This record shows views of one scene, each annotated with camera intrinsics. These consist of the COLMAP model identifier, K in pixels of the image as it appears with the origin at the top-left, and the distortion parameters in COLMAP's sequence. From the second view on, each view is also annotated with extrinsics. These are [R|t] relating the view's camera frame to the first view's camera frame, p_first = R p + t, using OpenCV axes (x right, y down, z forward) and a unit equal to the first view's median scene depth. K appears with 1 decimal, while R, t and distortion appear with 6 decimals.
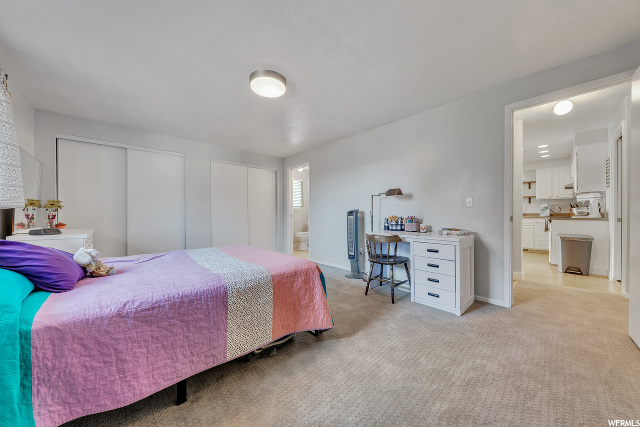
lens RADIAL K [[220.6, 0, 320.0], [0, 220.6, 213.5], [0, 0, 1]] dist [-0.001069, -0.000187]
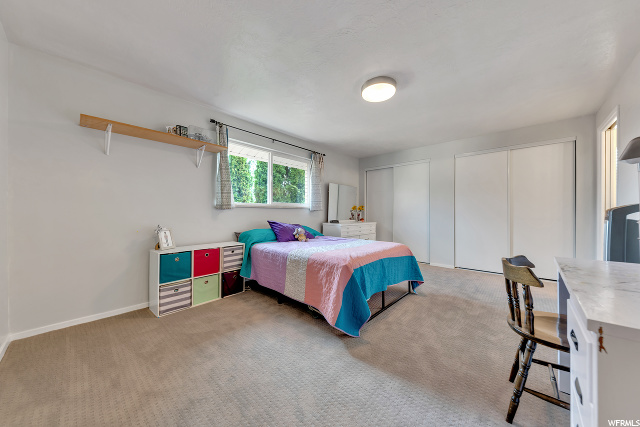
lens RADIAL K [[220.6, 0, 320.0], [0, 220.6, 213.5], [0, 0, 1]] dist [-0.001069, -0.000187]
pose [[0.071968, 0.006094, -0.997388, 1.124263], [-0.000632, 0.999981, 0.006064, -0.012222], [0.997407, 0.000194, 0.071971, 0.917596]]
